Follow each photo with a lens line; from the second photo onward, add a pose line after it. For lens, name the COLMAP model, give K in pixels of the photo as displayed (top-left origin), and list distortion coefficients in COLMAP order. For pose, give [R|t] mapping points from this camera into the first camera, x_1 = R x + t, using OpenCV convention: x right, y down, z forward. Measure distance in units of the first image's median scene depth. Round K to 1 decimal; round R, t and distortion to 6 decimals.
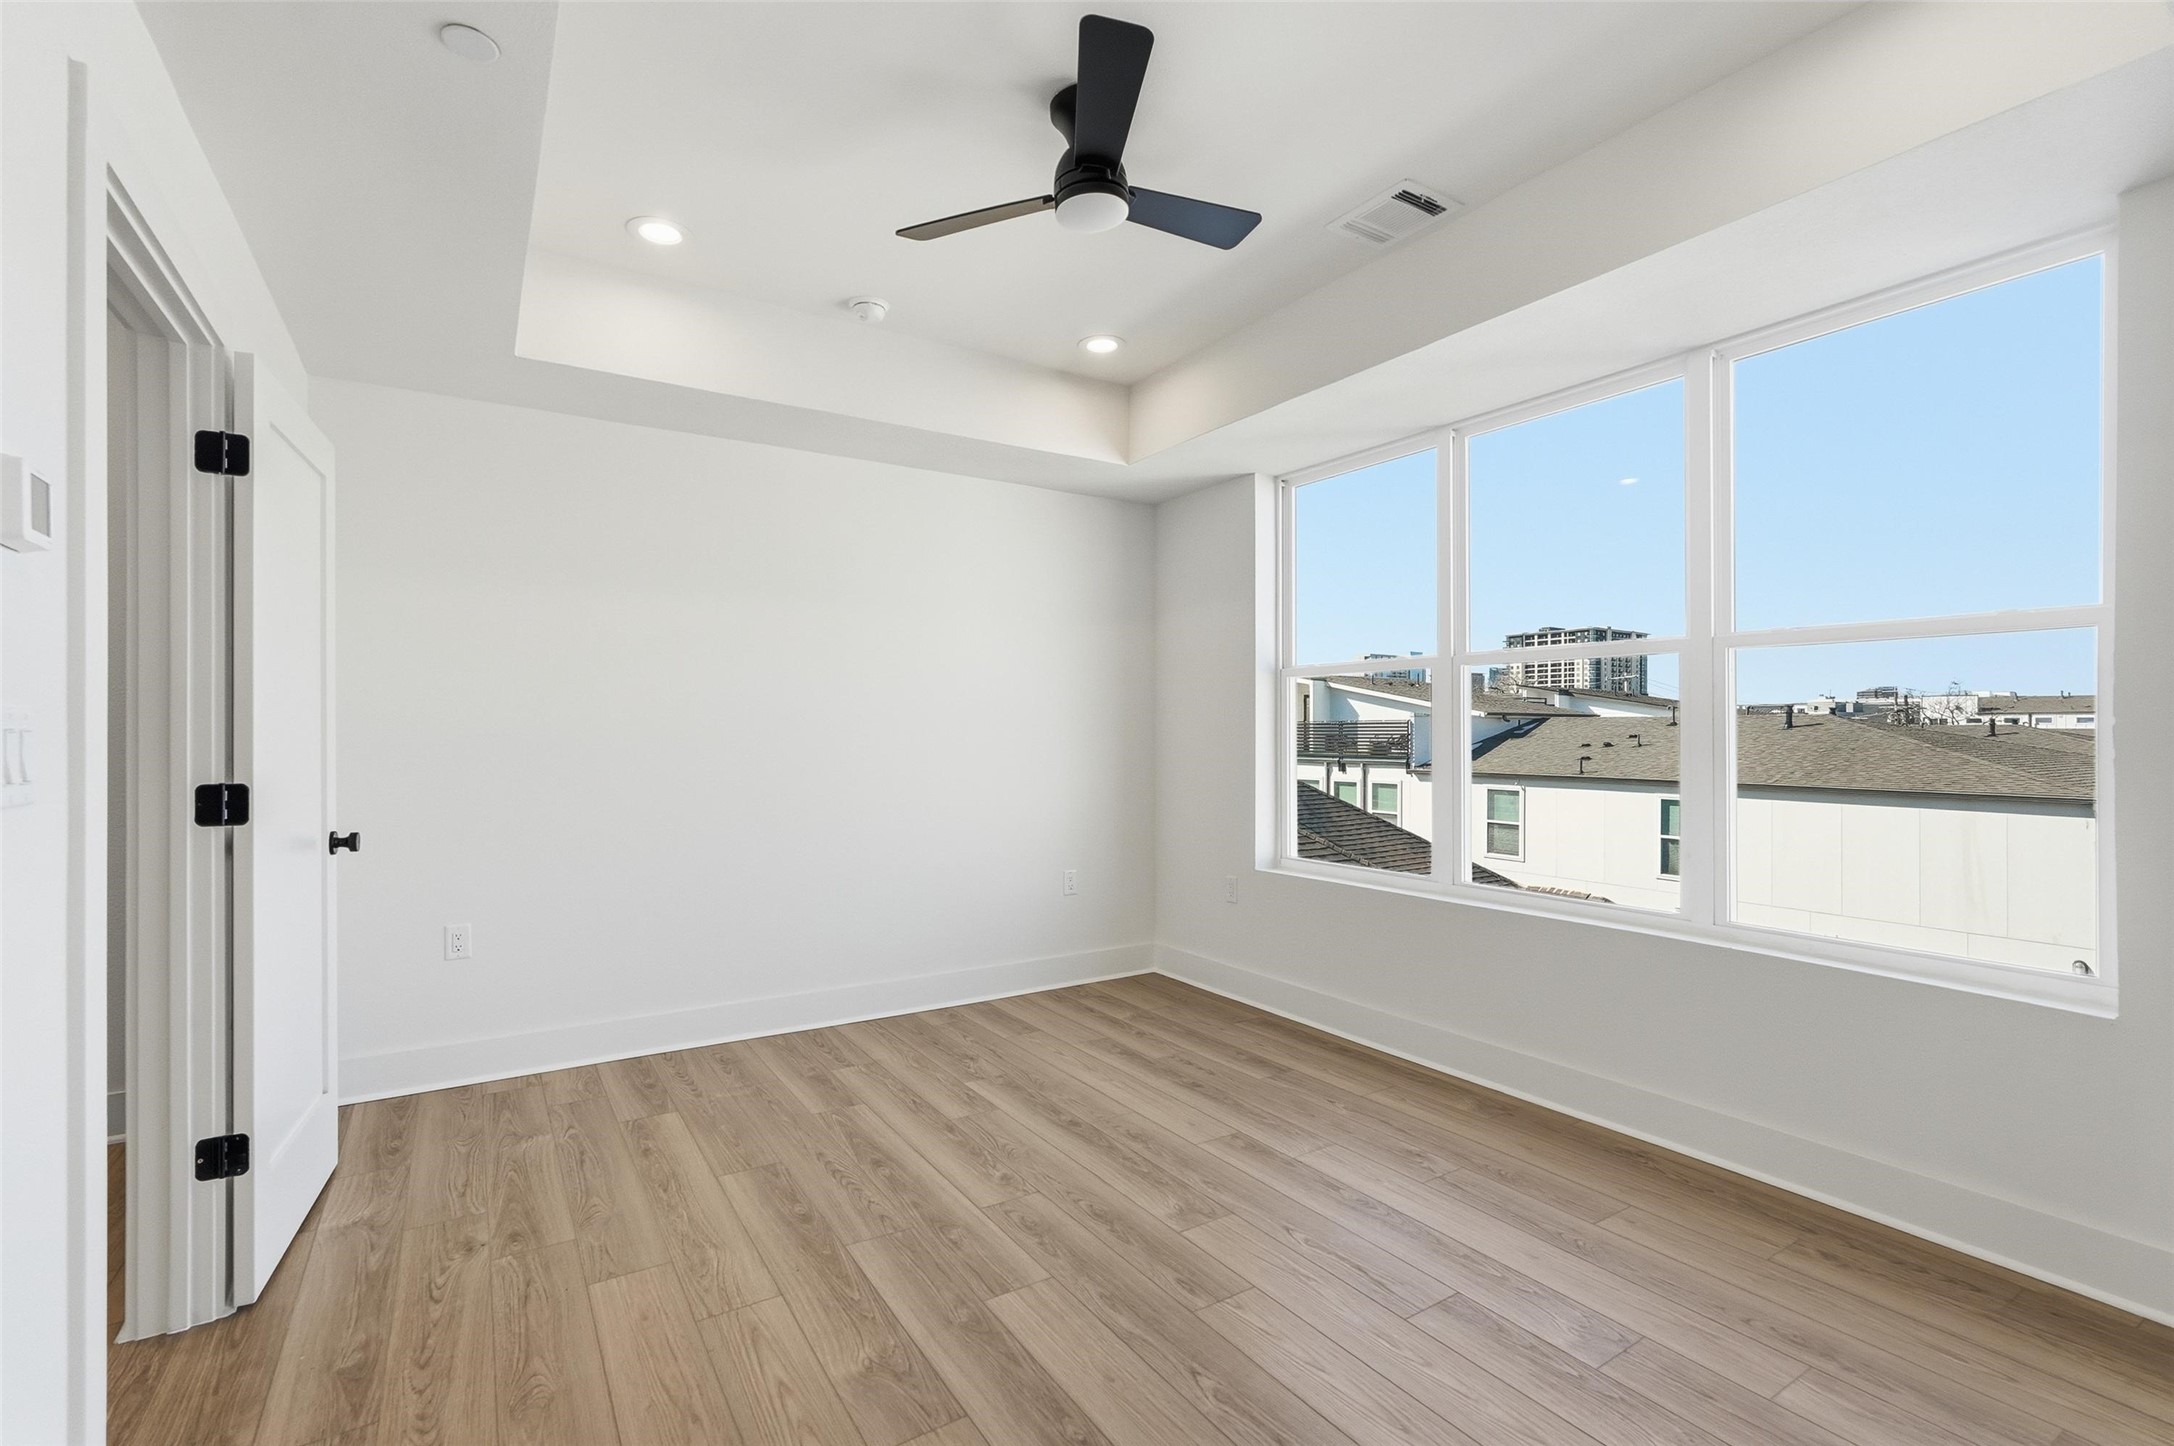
lens RADIAL K [[976.0, 0, 1083.2], [0, 976.0, 728.9], [0, 0, 1]] dist [-0.001985, 0.000693]
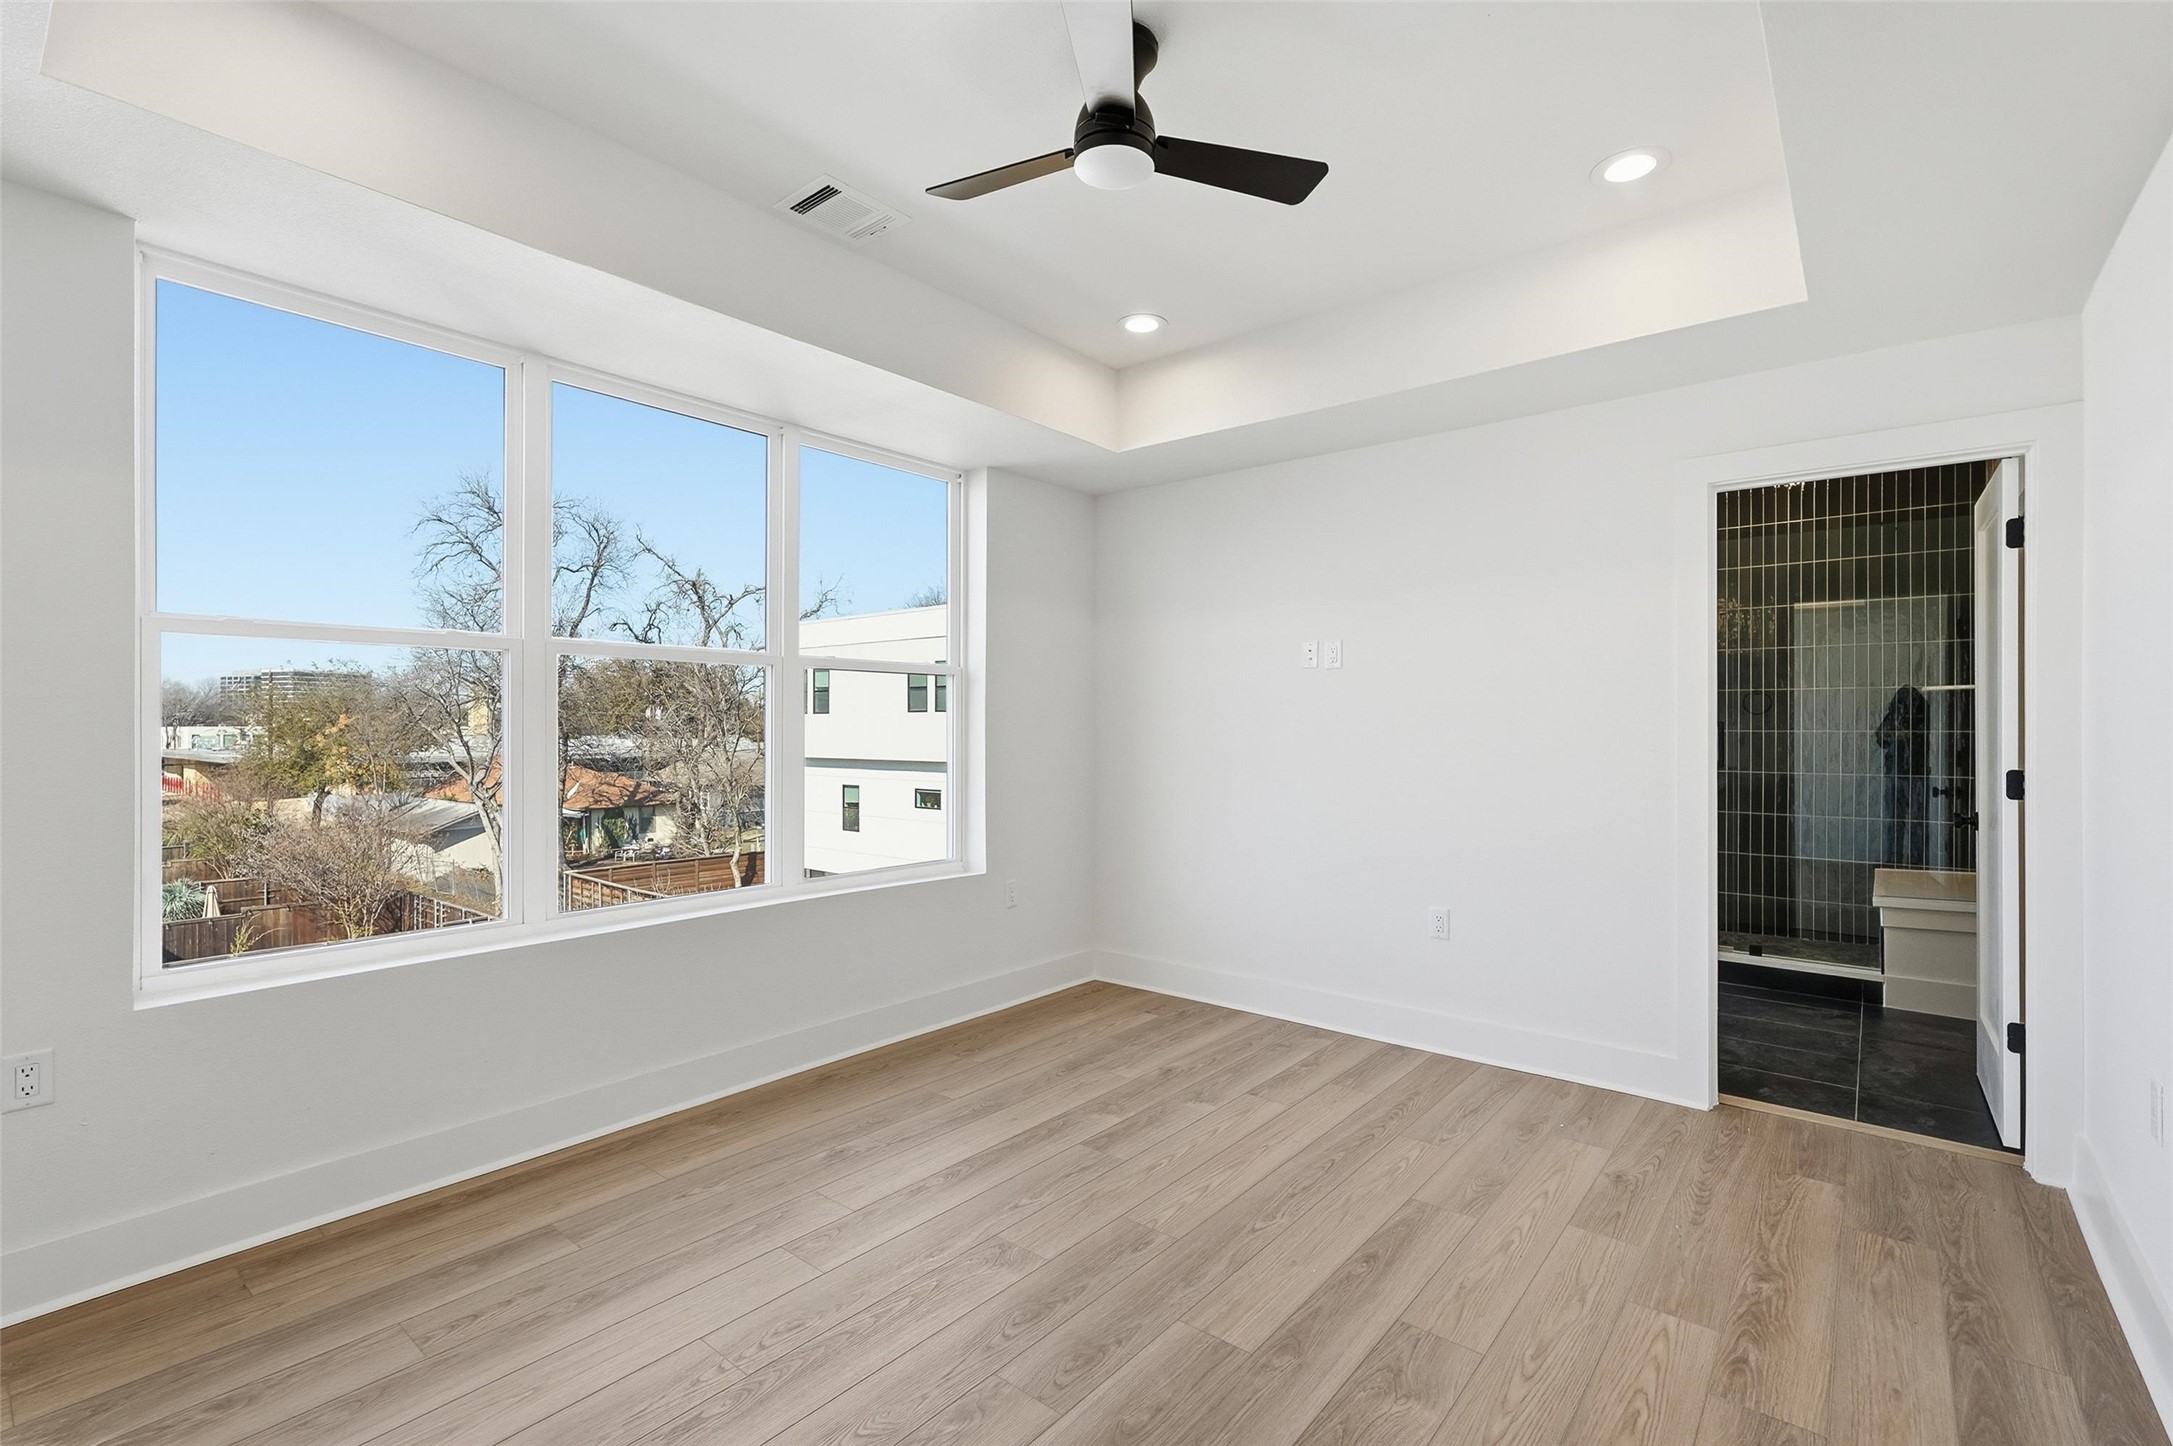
lens RADIAL K [[975.6, 0, 1082.7], [0, 975.6, 727.0], [0, 0, 1]] dist [-0.001985, 0.000693]
pose [[-0.312996, 0.000605, 0.949754, -0.778001], [-0.007302, 0.999969, -0.003044, -0.002581], [-0.949726, -0.007888, -0.312982, 1.209130]]
